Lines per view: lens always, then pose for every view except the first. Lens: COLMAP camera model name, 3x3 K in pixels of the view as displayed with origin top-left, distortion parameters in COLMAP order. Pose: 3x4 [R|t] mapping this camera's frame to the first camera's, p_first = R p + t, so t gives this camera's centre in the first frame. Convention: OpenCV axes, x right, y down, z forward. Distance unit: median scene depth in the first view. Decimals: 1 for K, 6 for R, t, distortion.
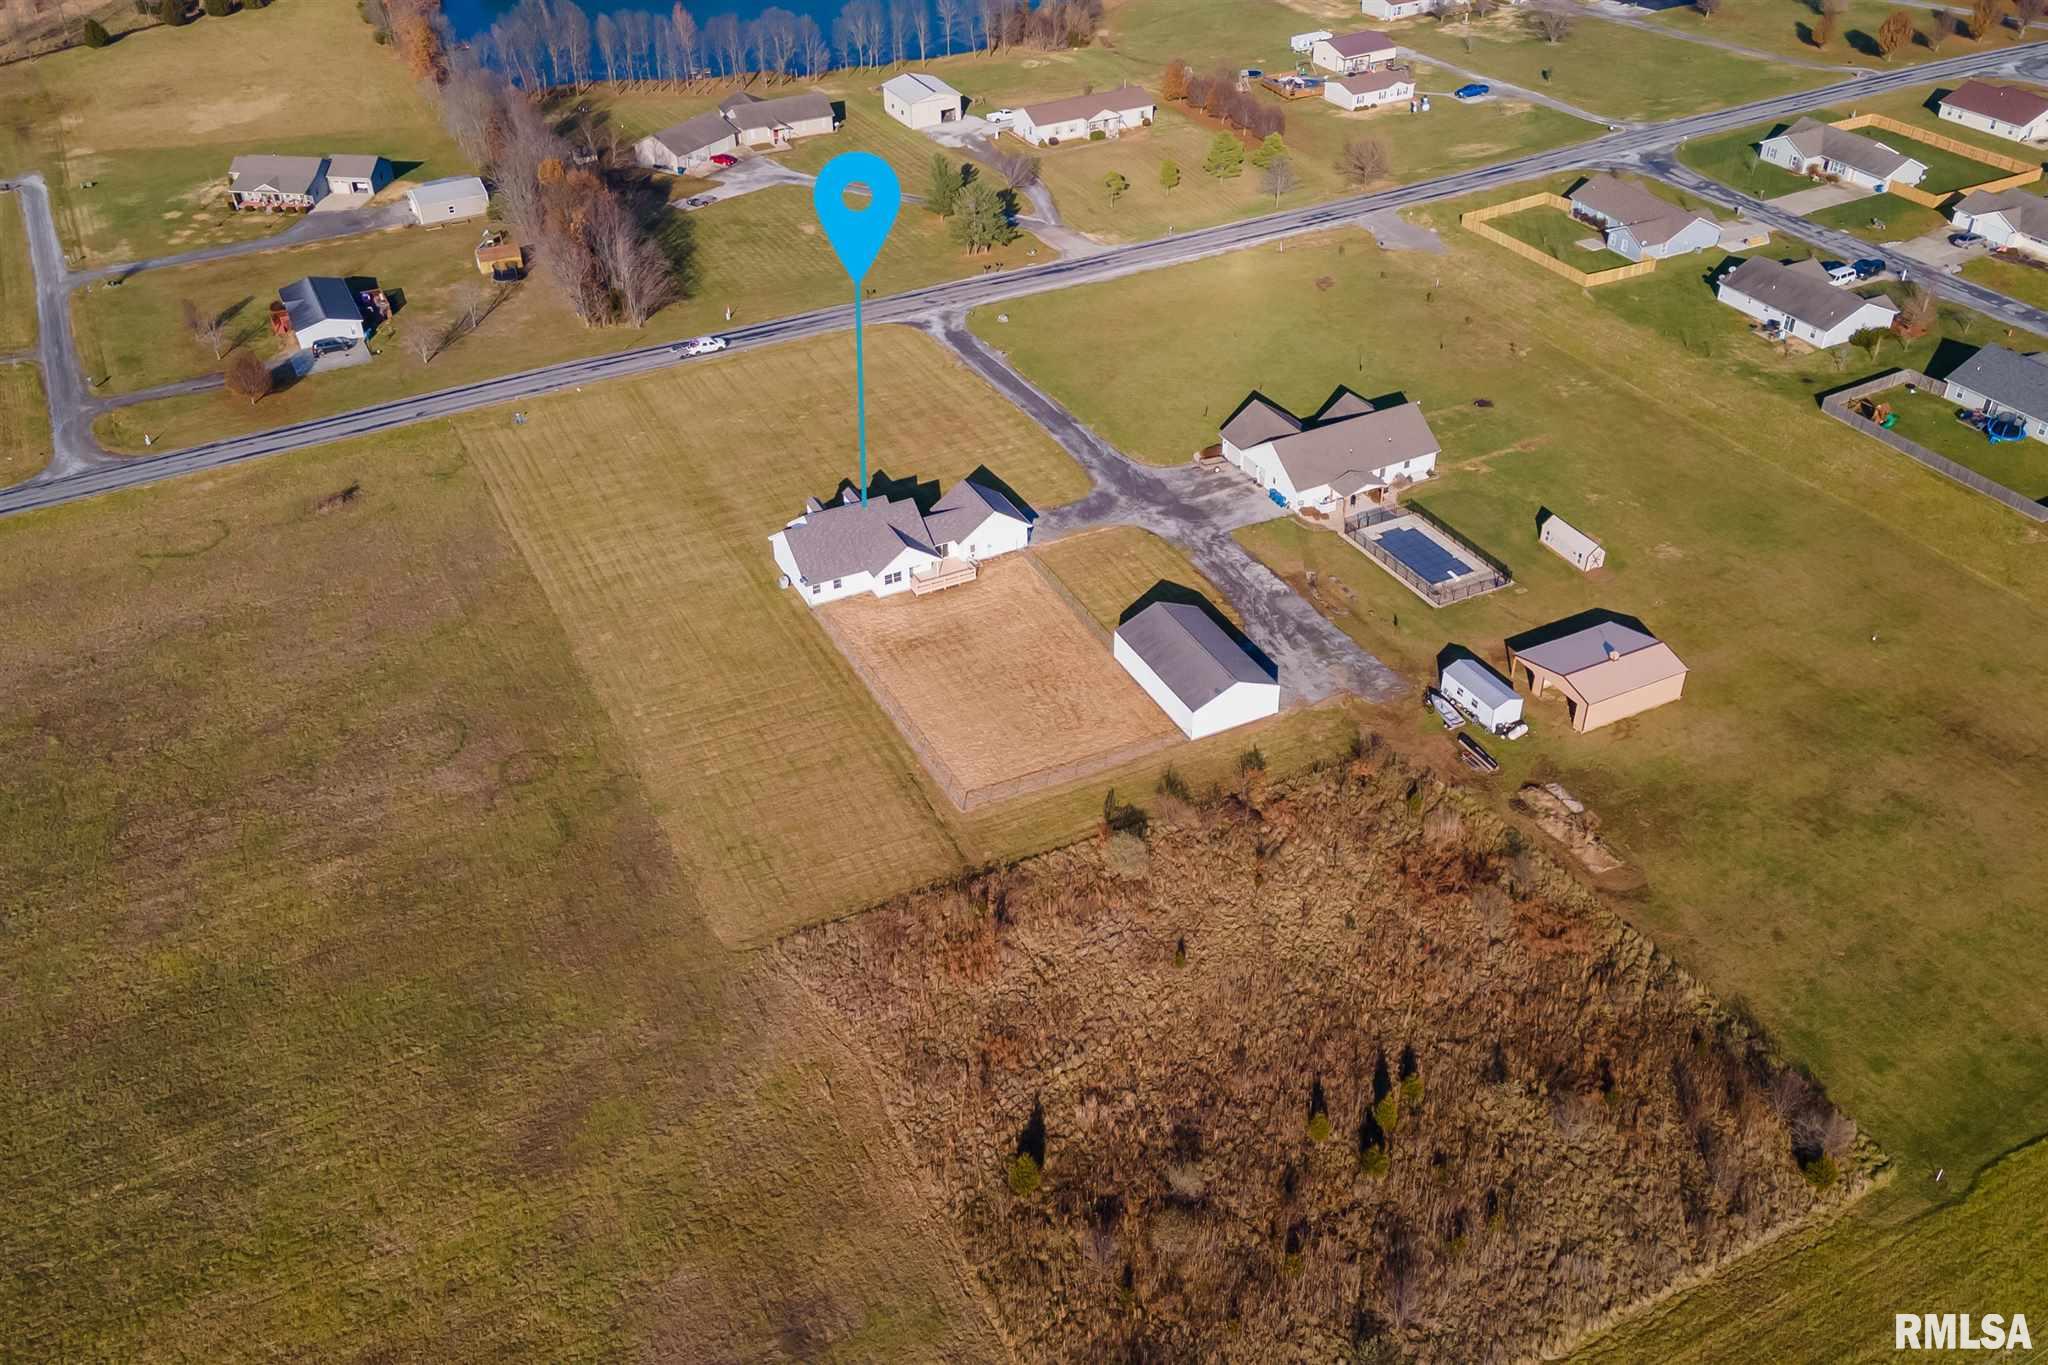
lens RADIAL K [[1815.9, 0, 1033.9], [0, 1815.9, 678.1], [0, 0, 1]] dist [0.010512, -0.008372]
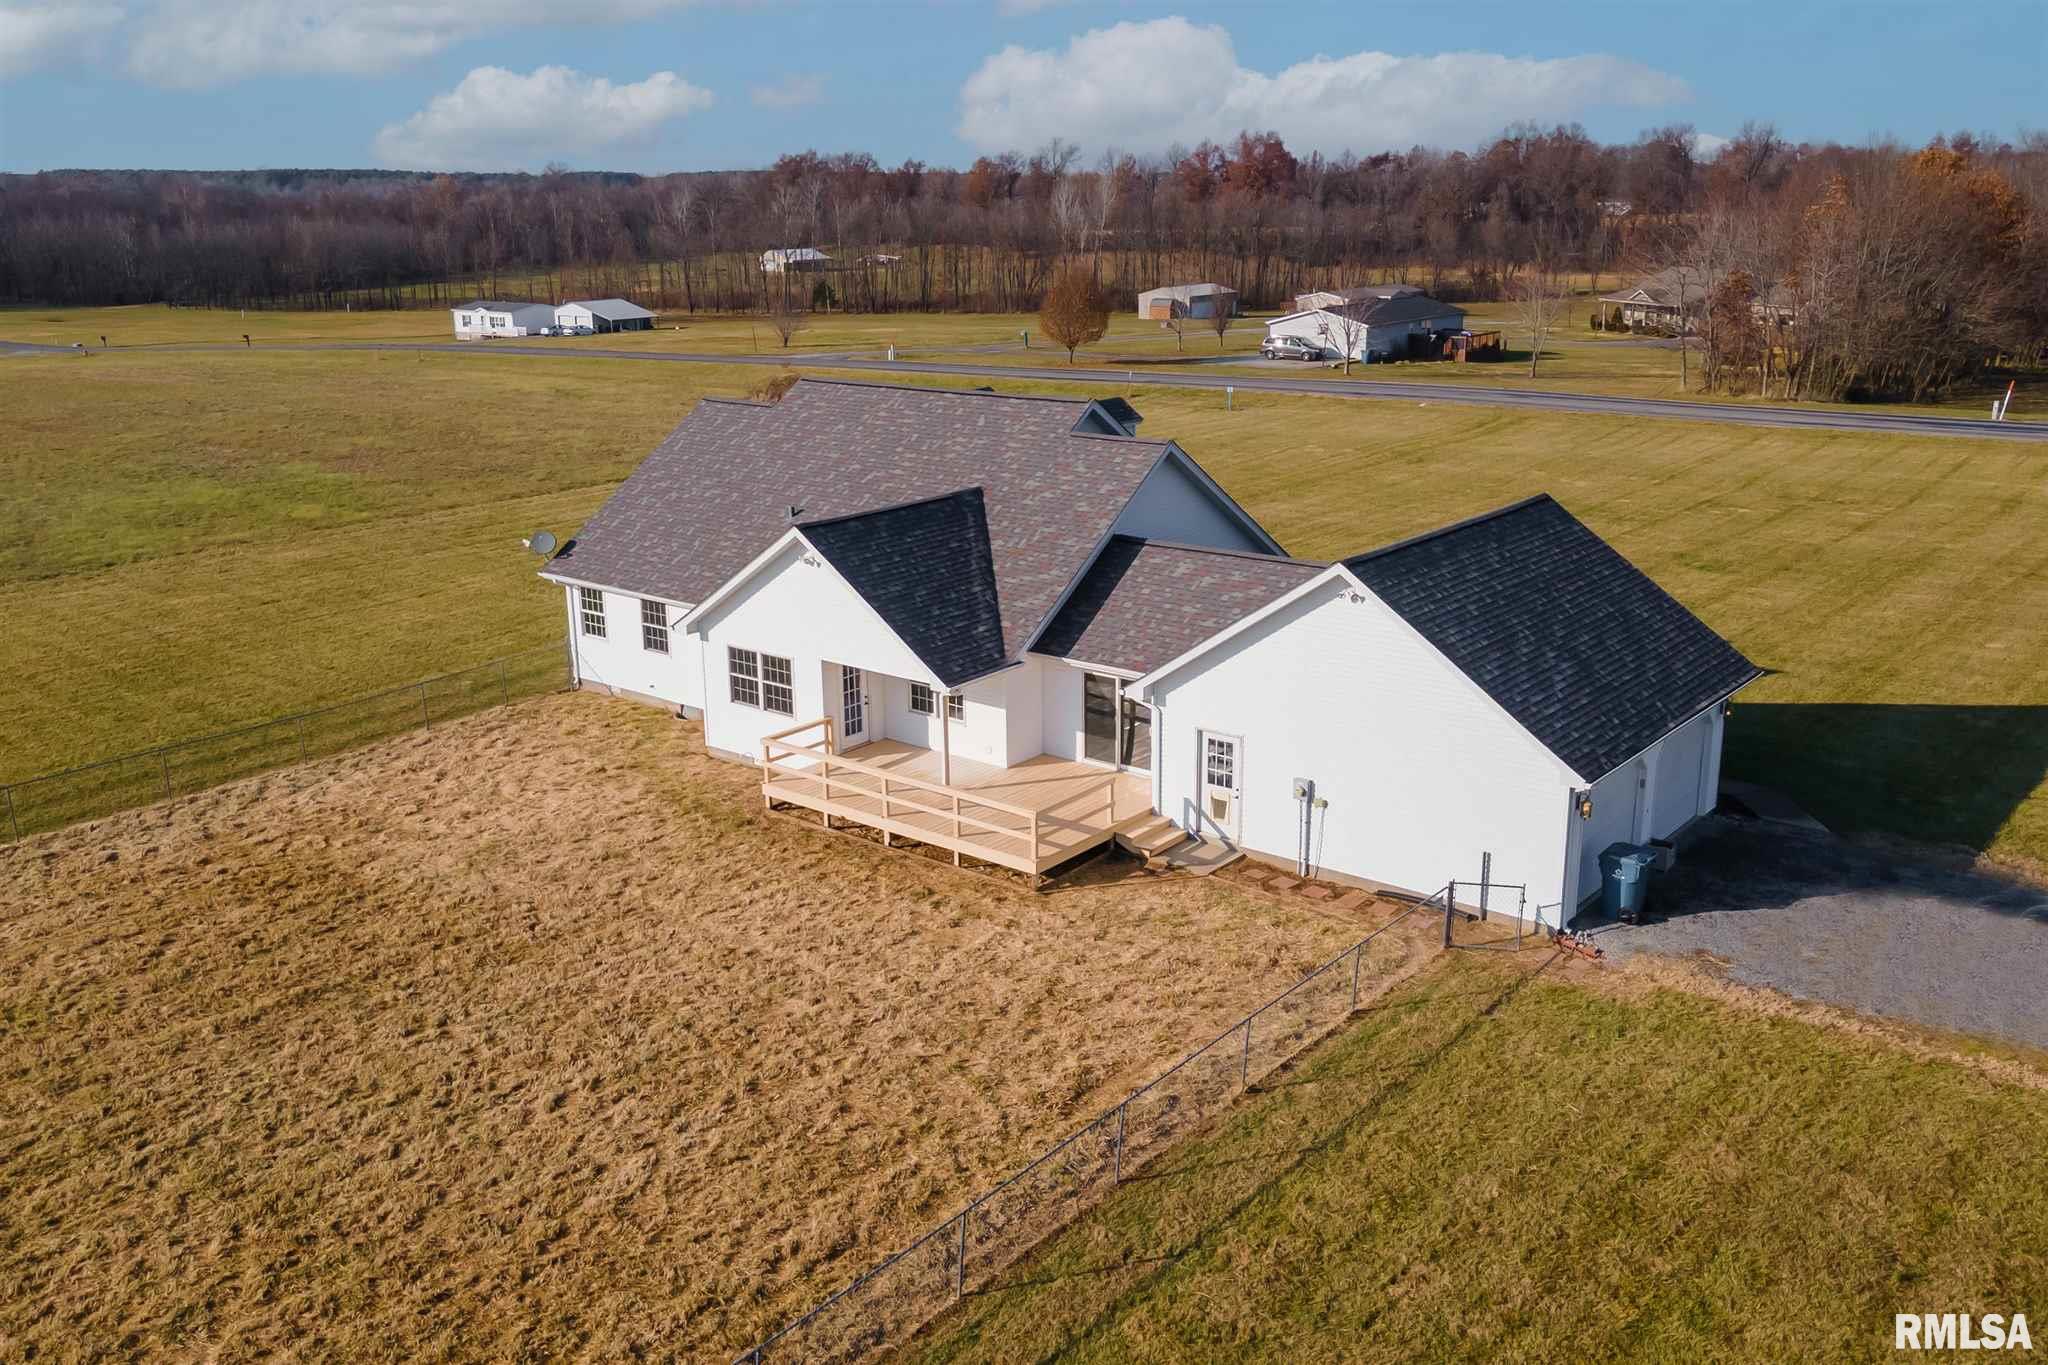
lens RADIAL K [[1815.9, 0, 1024.3], [0, 1815.9, 679.7], [0, 0, 1]] dist [0.010512, -0.008372]
pose [[0.391923, 0.249393, -0.885550, 0.108060], [-0.524031, 0.851662, 0.007926, -0.071167], [0.756166, 0.460950, 0.464476, 0.921107]]
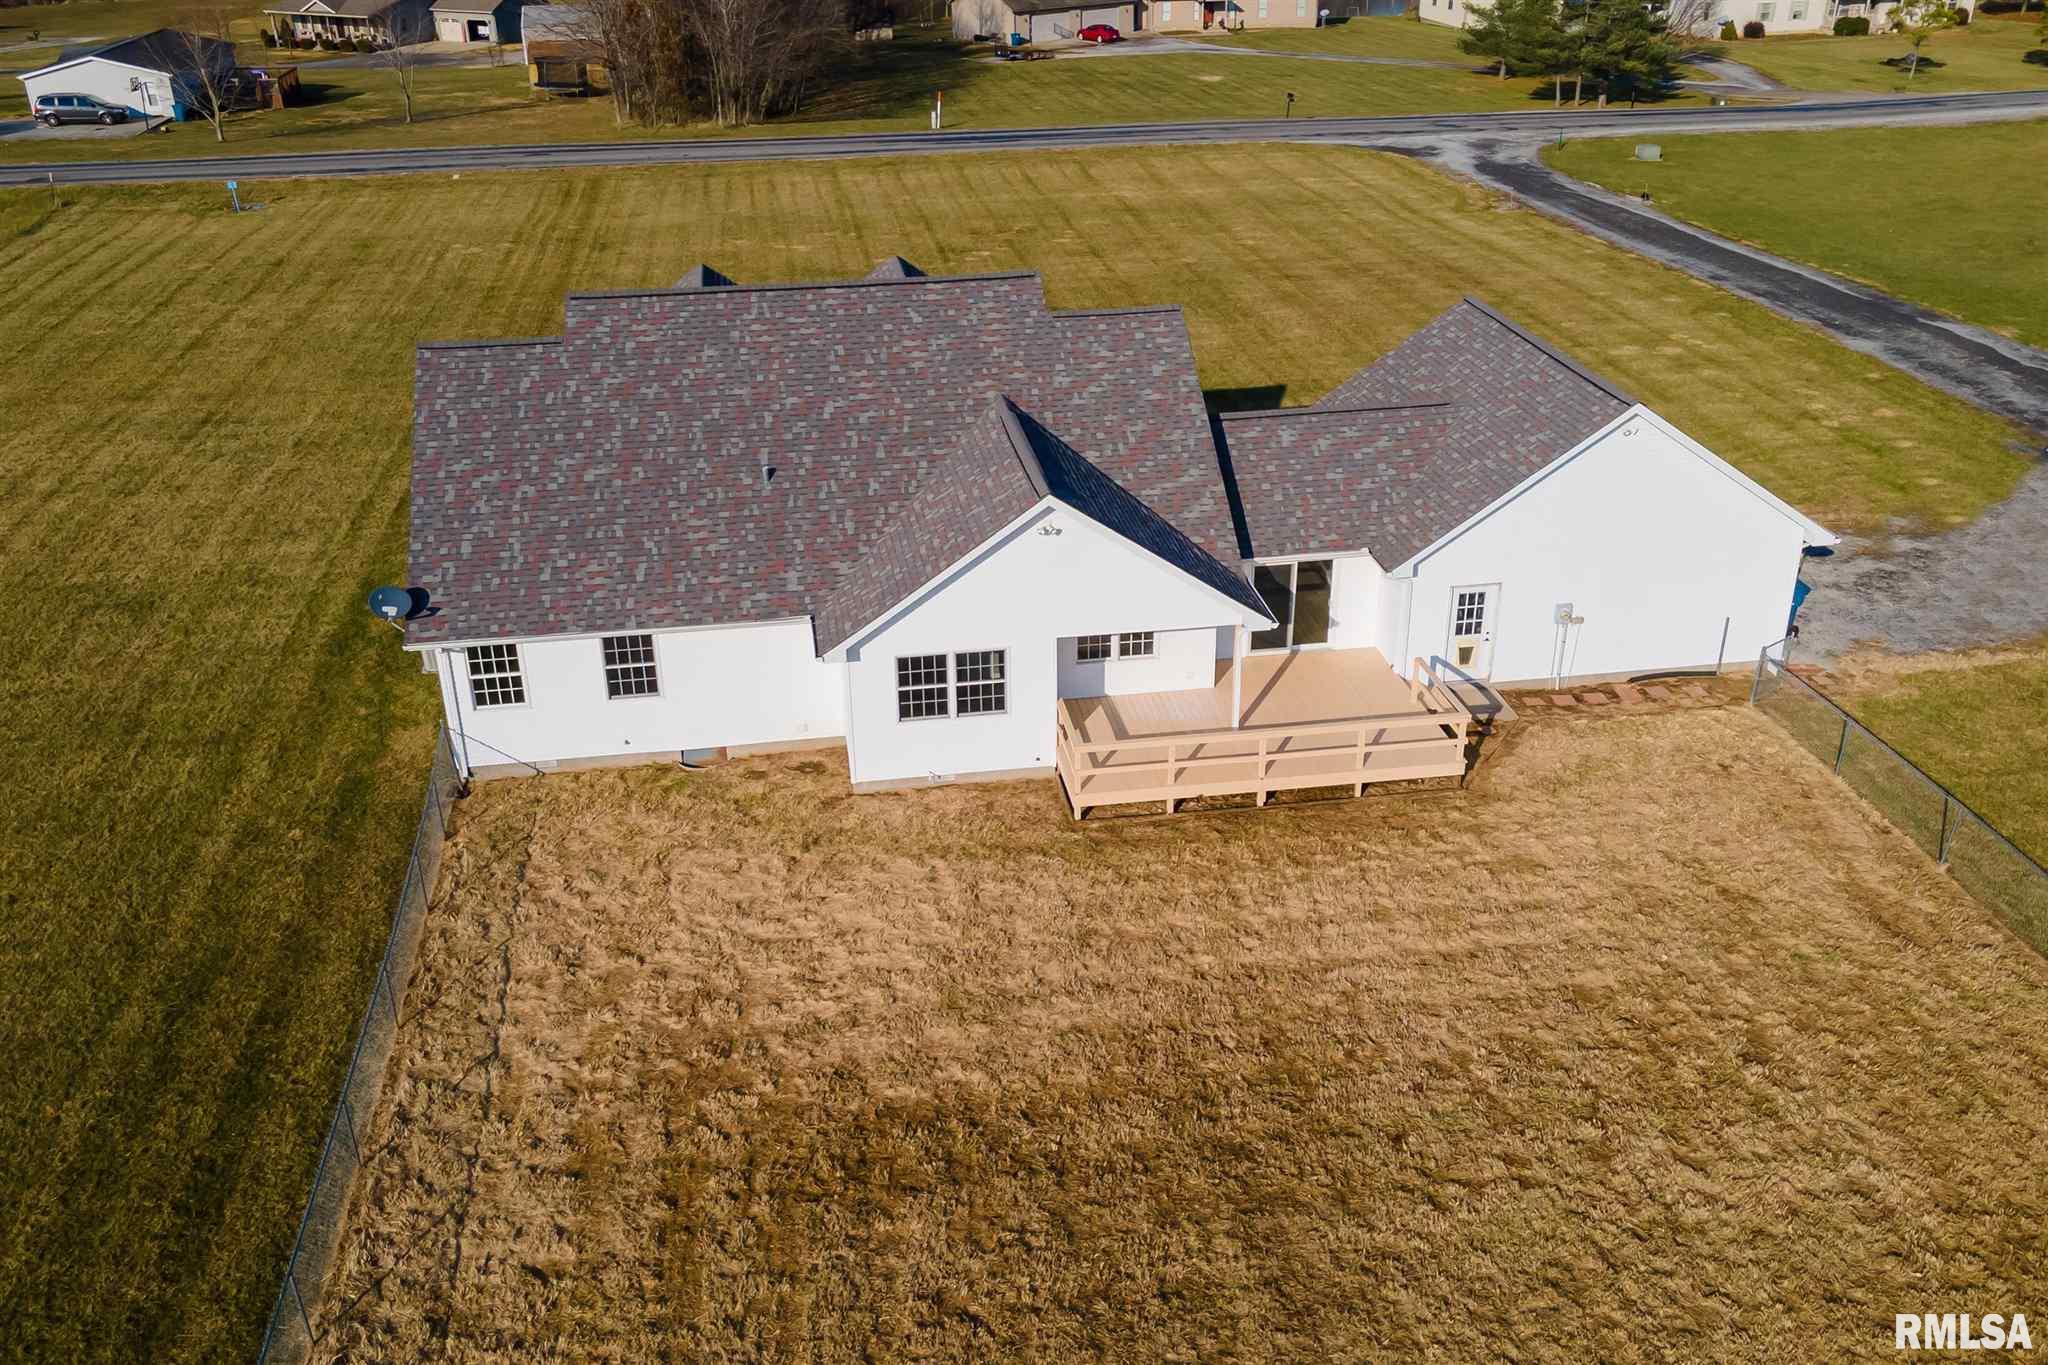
lens RADIAL K [[1815.9, 0, 1026.2], [0, 1815.9, 685.8], [0, 0, 1]] dist [0.010512, -0.008372]
pose [[0.950916, 0.137963, -0.276993, -0.025443], [-0.180135, 0.974612, -0.132975, -0.033994], [0.251615, 0.176344, 0.951626, 0.837199]]
